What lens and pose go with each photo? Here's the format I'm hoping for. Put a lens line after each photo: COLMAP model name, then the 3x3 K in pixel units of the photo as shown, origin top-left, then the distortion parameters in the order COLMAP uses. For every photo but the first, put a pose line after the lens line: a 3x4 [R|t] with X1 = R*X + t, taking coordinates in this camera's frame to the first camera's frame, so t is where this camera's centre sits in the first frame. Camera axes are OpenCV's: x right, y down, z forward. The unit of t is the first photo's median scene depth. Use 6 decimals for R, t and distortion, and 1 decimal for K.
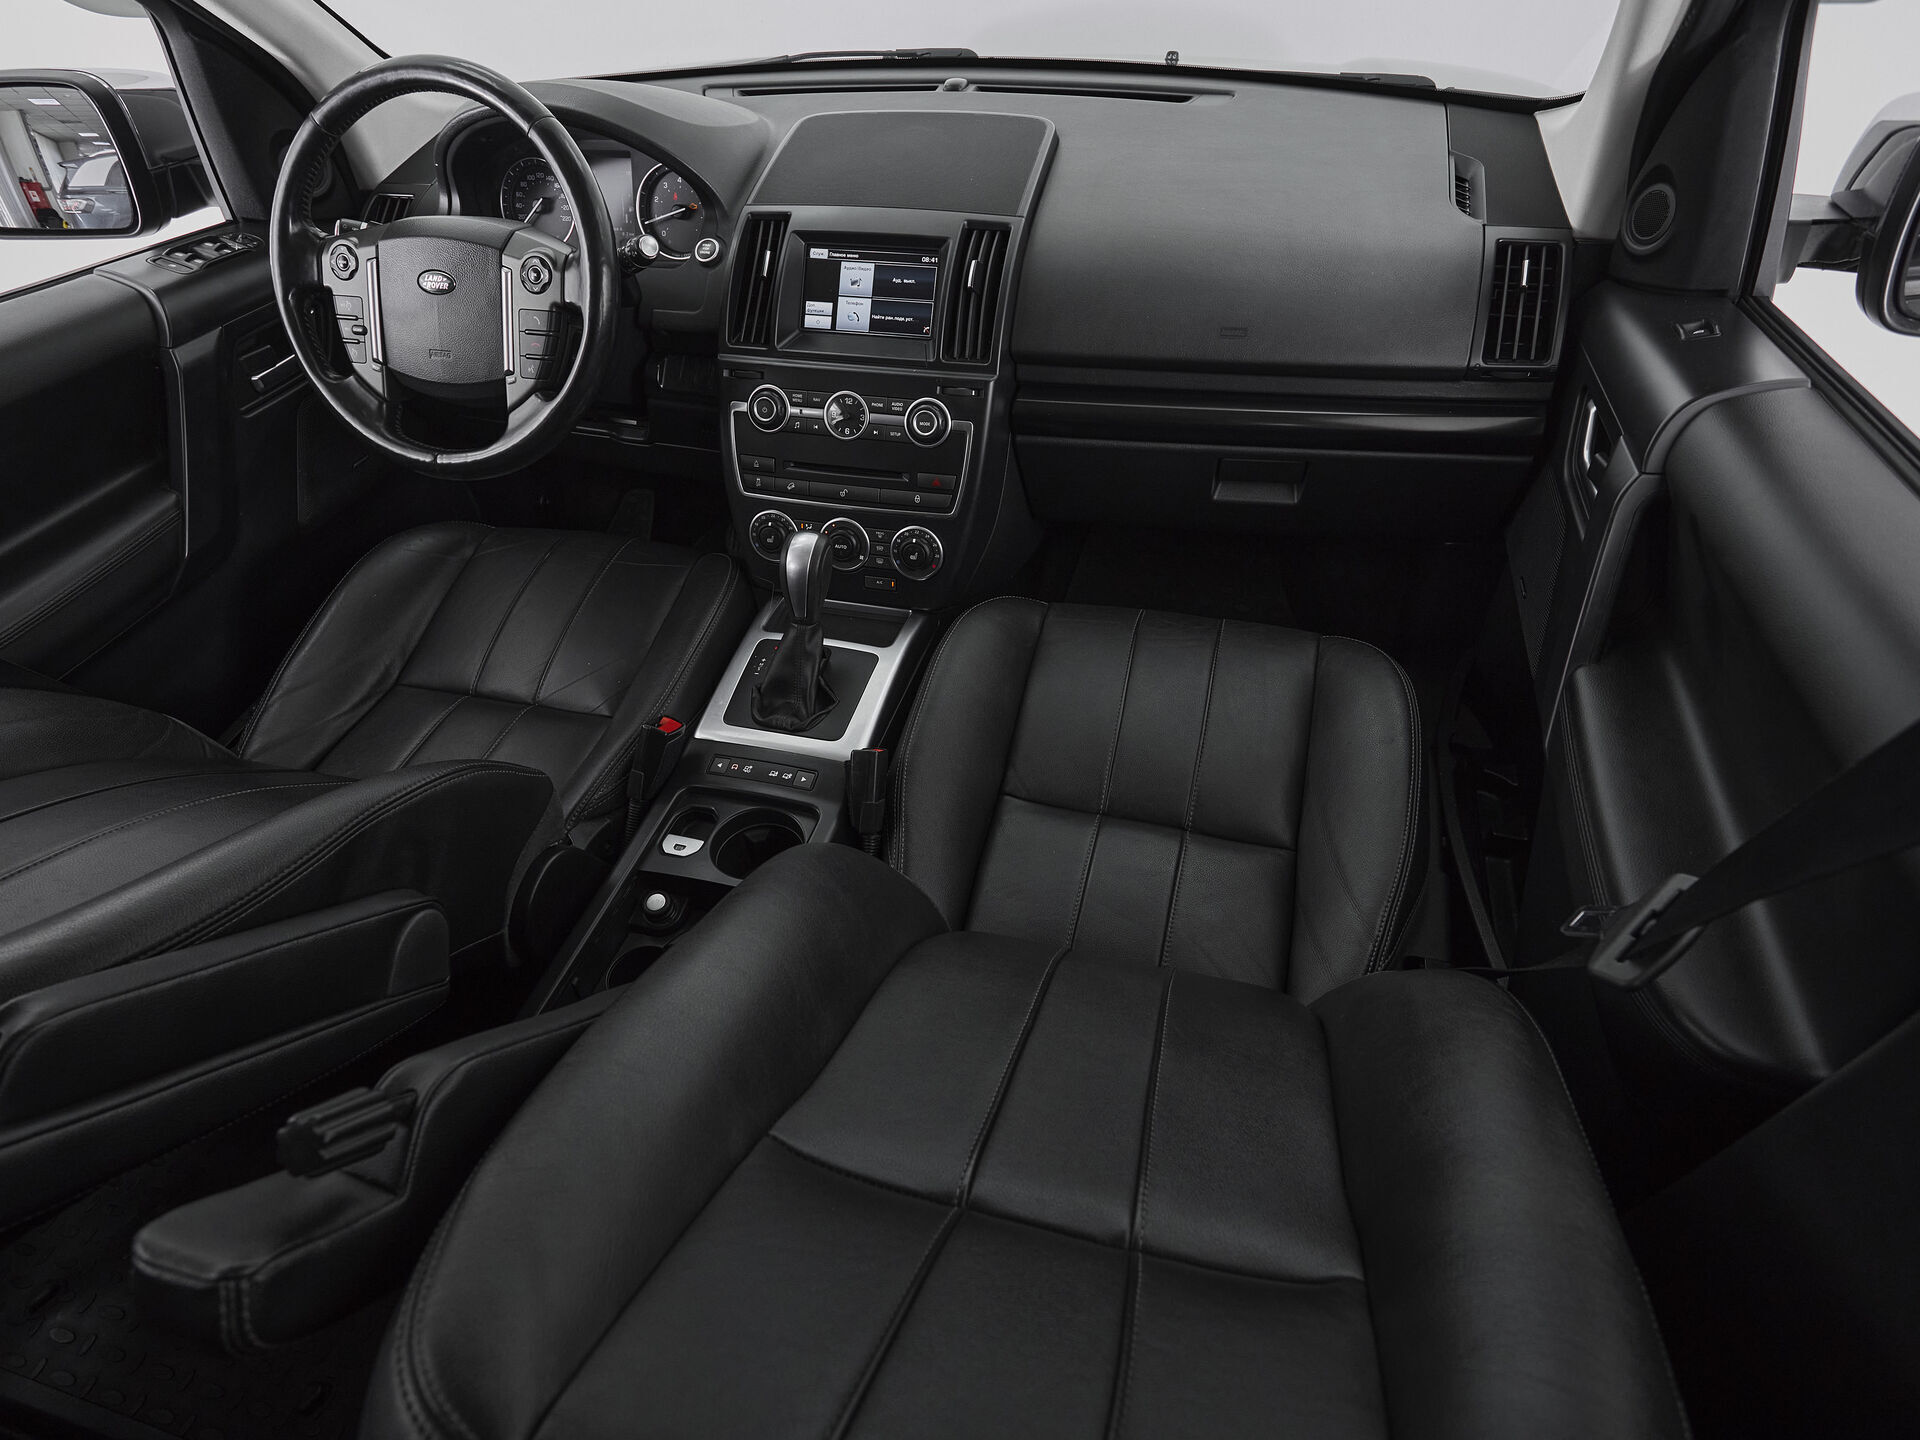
lens RADIAL K [[1052.1, 0, 949.1], [0, 1052.1, 721.6], [0, 0, 1]] dist [-0.001042, -0.001185]
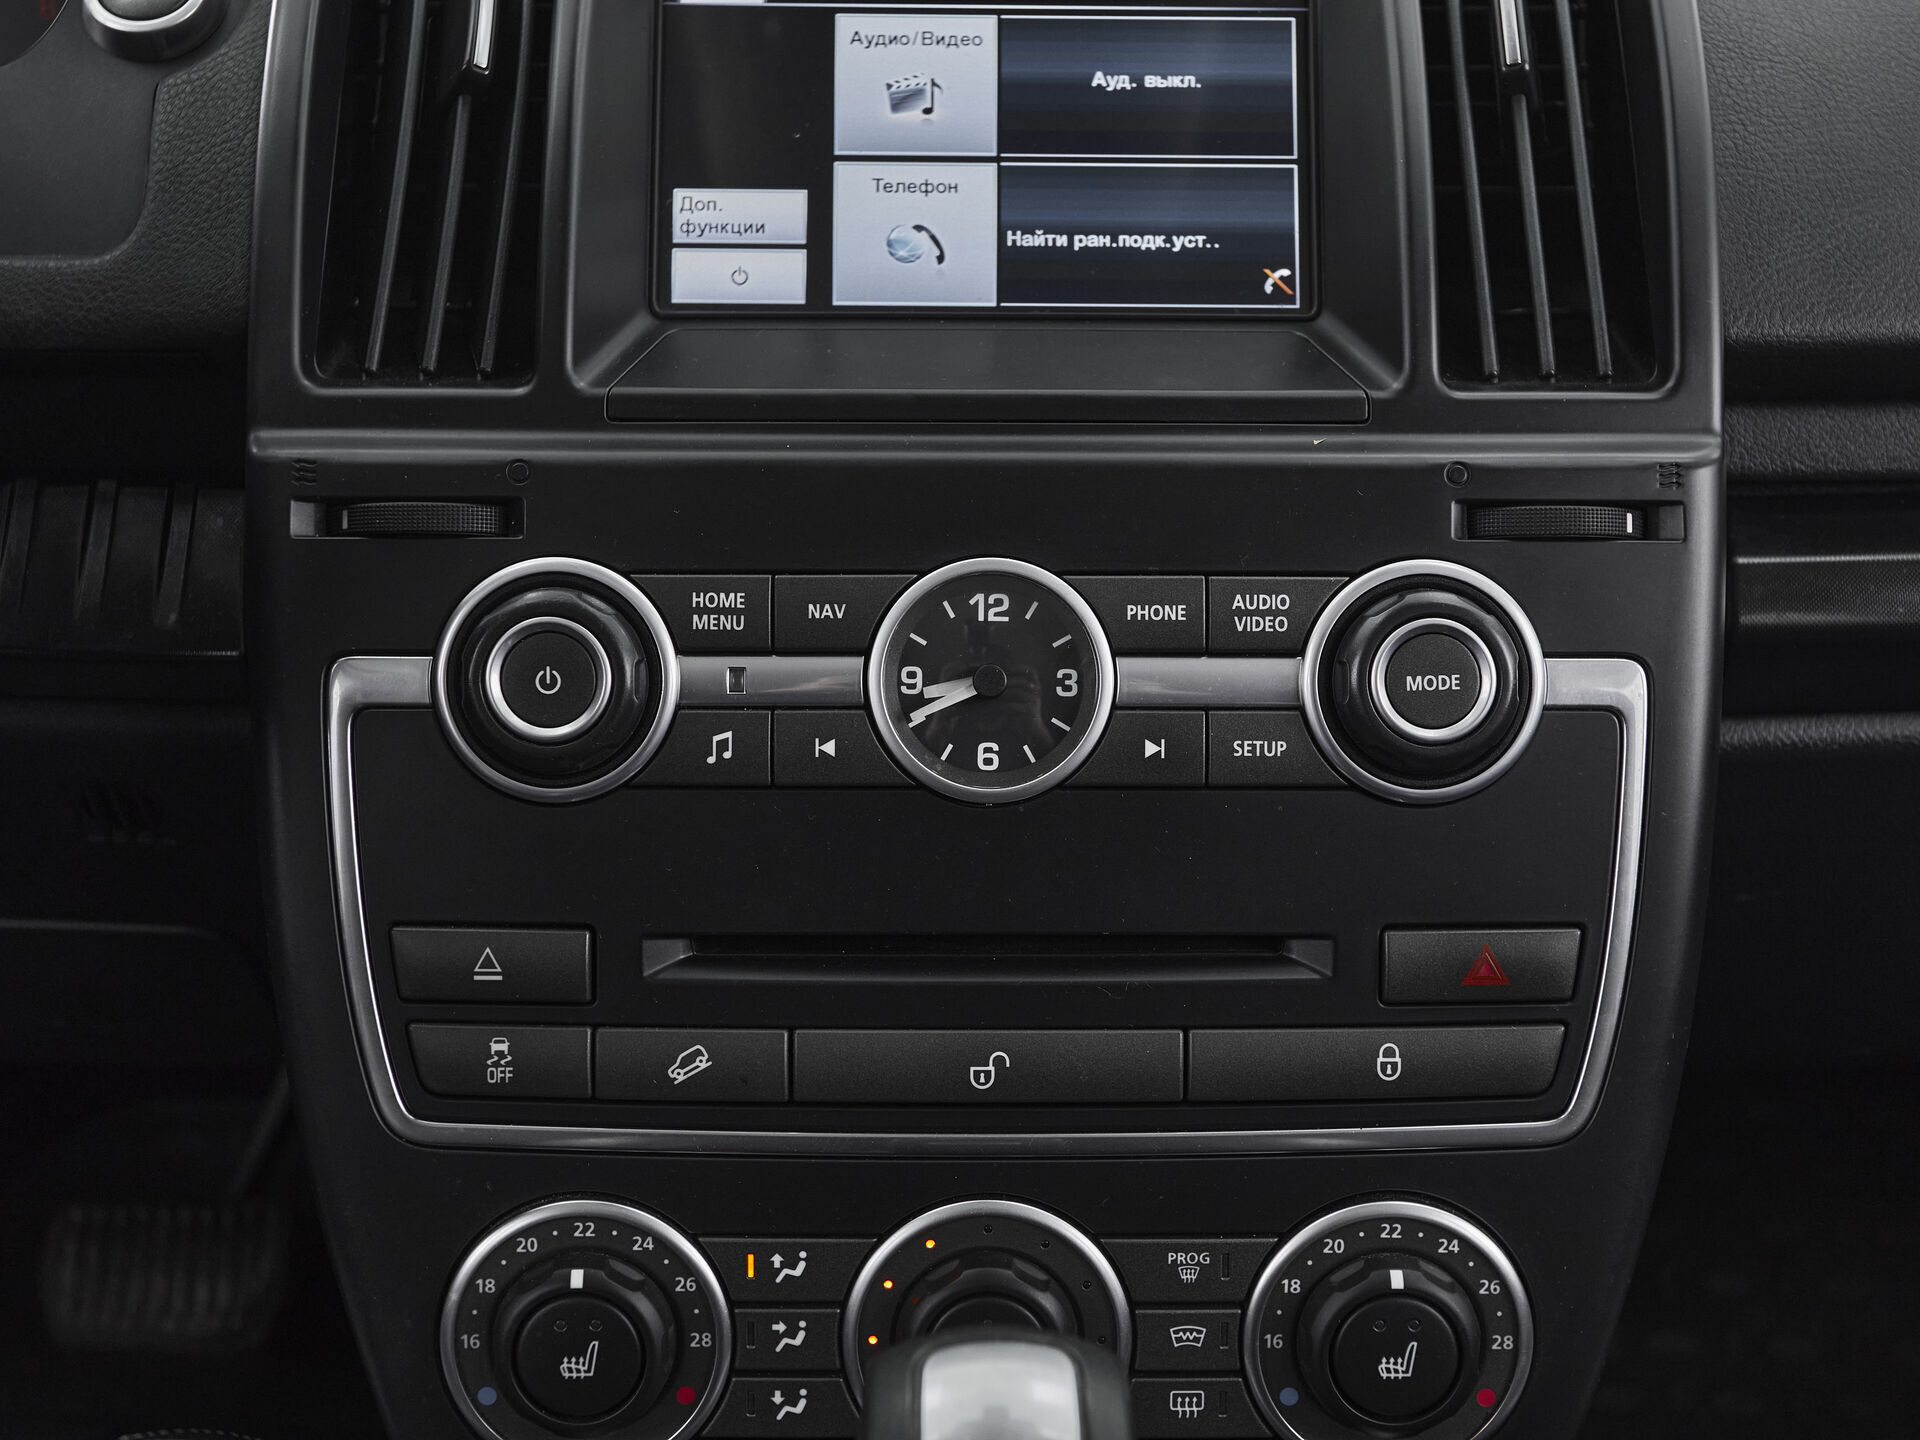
lens RADIAL K [[2348.8, 0, 966.8], [0, 2348.8, 727.6], [0, 0, 1]] dist [0.020317, 0.000000]
pose [[0.961208, -0.068705, 0.267130, -0.215197], [0.148182, 0.945478, -0.290025, -0.154591], [-0.232639, 0.318358, 0.918982, 0.595693]]
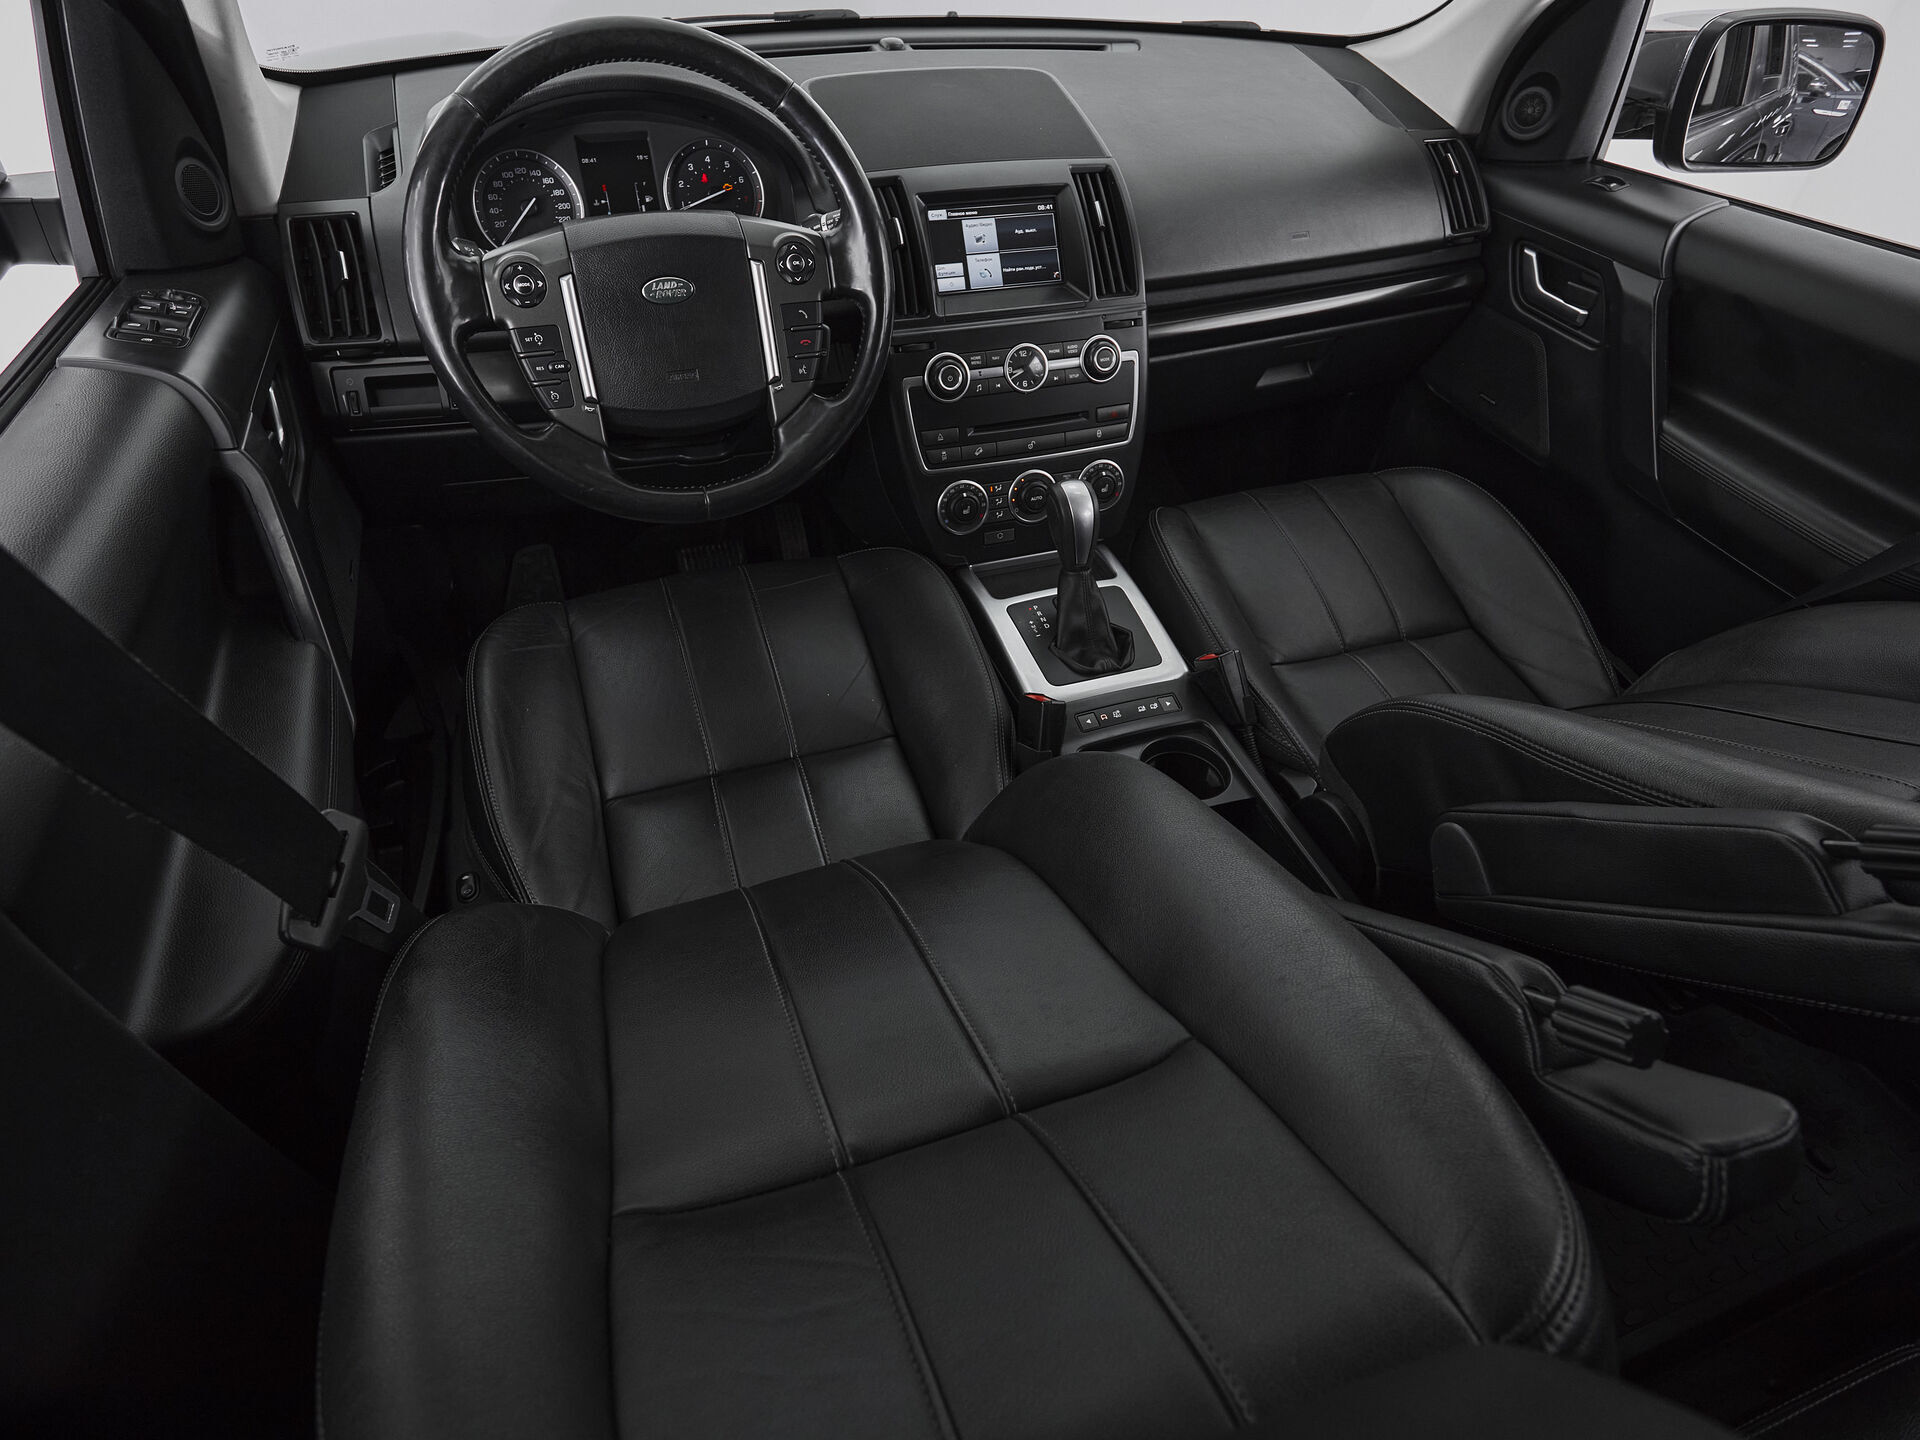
lens RADIAL K [[1055.3, 0, 958.3], [0, 1055.3, 716.7], [0, 0, 1]] dist [-0.003624, -0.000131]
pose [[0.817826, -0.335114, 0.467824, -0.728572], [0.330096, 0.939090, 0.095636, -0.092427], [-0.471378, 0.076213, 0.878632, 0.160123]]
